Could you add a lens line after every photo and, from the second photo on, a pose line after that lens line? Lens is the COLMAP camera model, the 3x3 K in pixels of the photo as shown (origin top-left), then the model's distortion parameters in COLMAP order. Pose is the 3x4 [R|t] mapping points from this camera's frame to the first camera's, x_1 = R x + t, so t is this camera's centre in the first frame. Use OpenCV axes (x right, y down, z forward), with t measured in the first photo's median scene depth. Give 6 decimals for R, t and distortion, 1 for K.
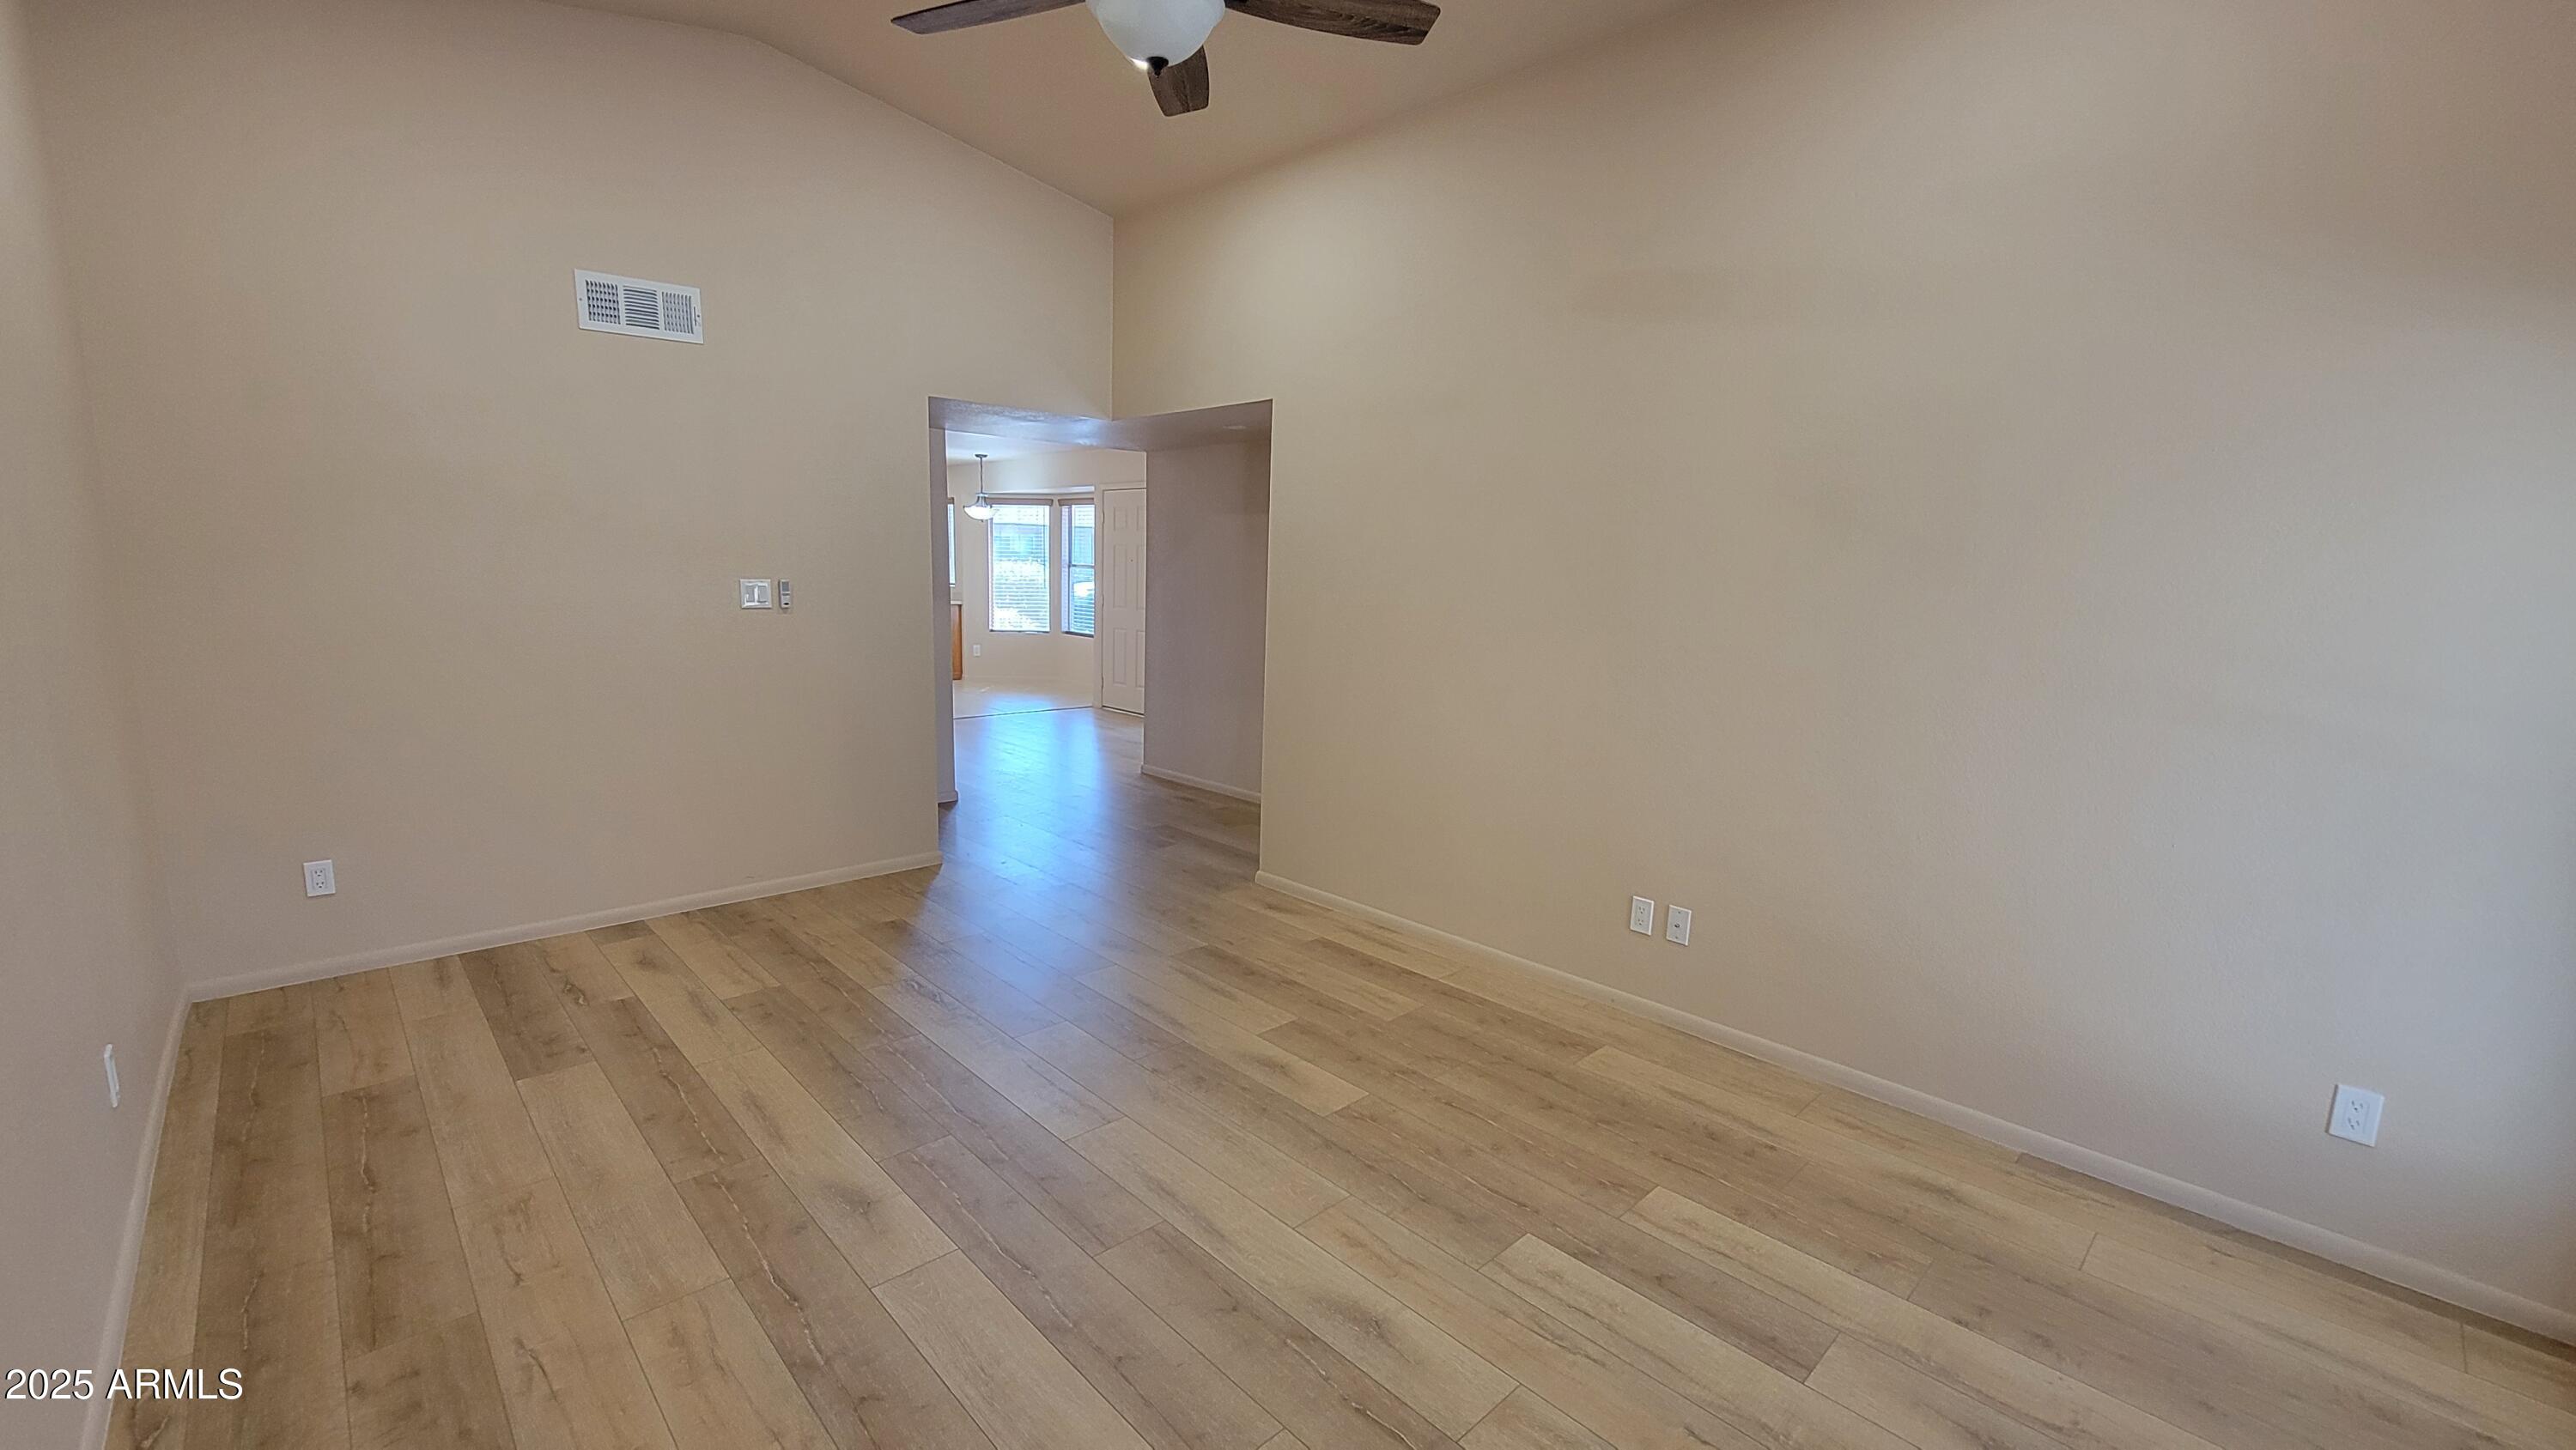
lens RADIAL K [[1049.4, 0, 1285.1], [0, 1049.4, 721.8], [0, 0, 1]] dist [-0.001216, -0.000057]
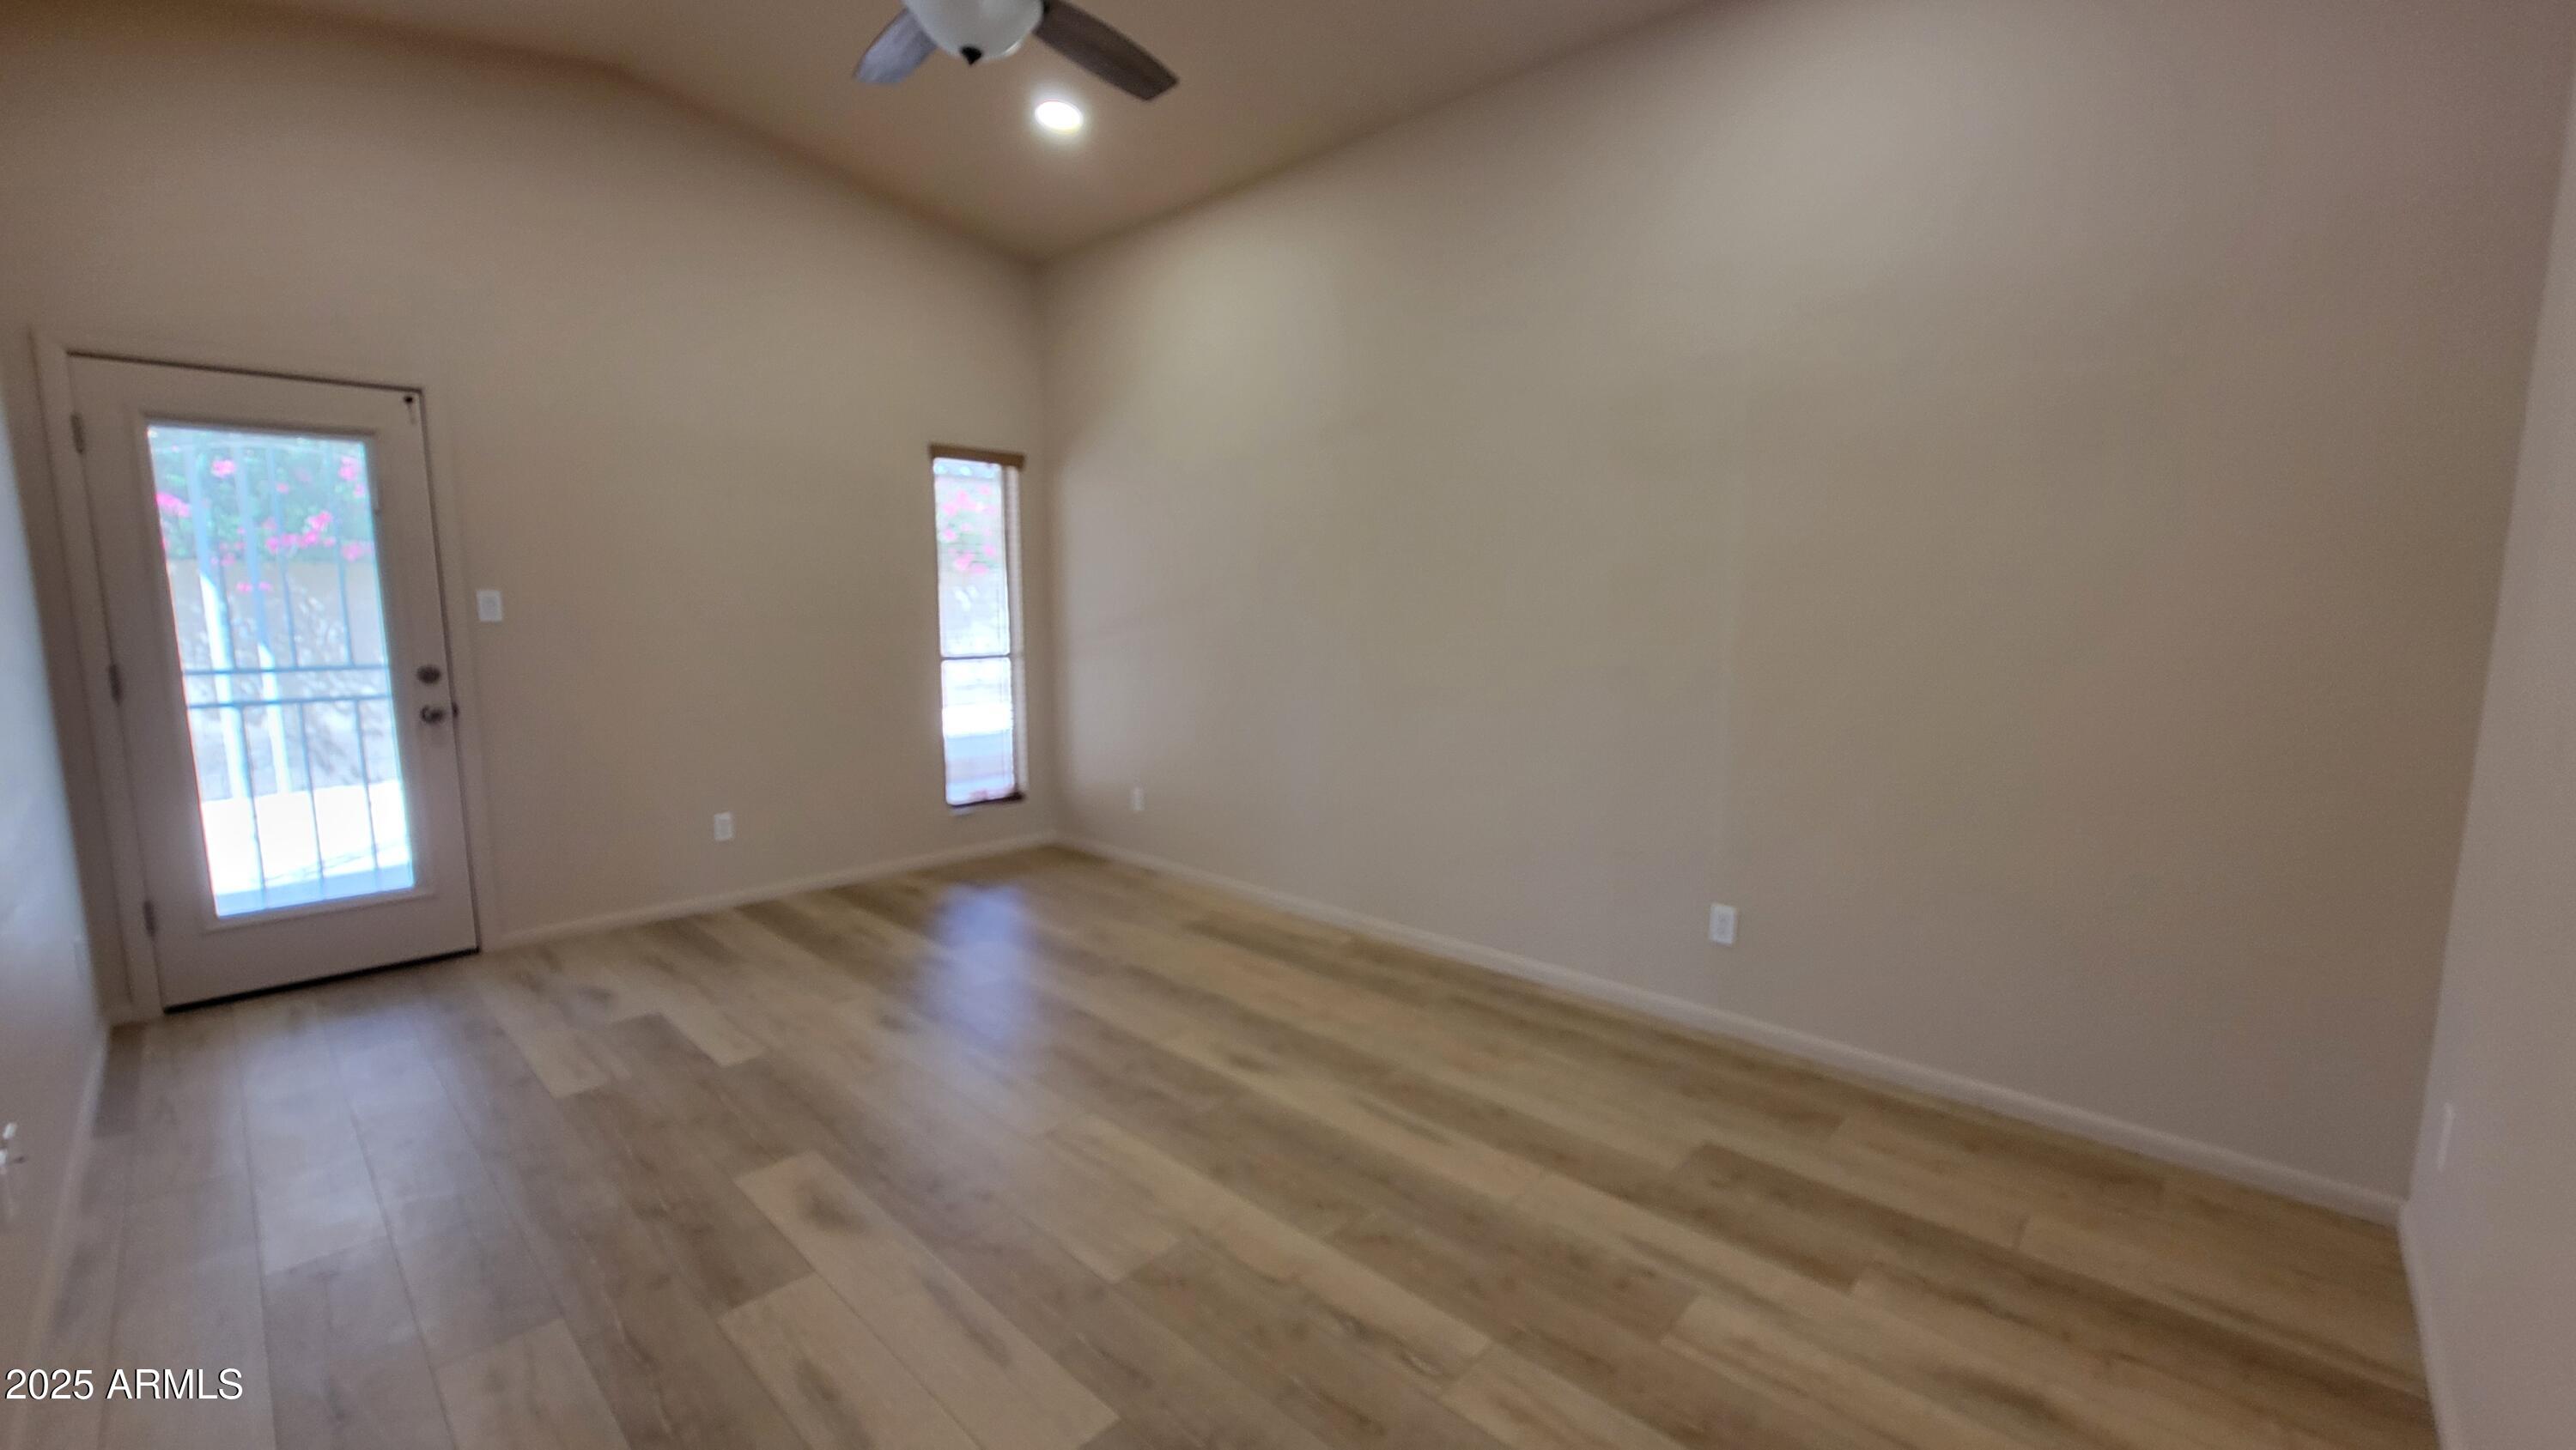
lens RADIAL K [[1049.4, 0, 1285.1], [0, 1049.4, 721.8], [0, 0, 1]] dist [-0.001216, -0.000057]
pose [[-0.998532, -0.020478, -0.050147, -0.309664], [-0.033066, 0.963714, 0.264882, -0.233341], [0.042903, 0.266151, -0.962976, 1.729327]]
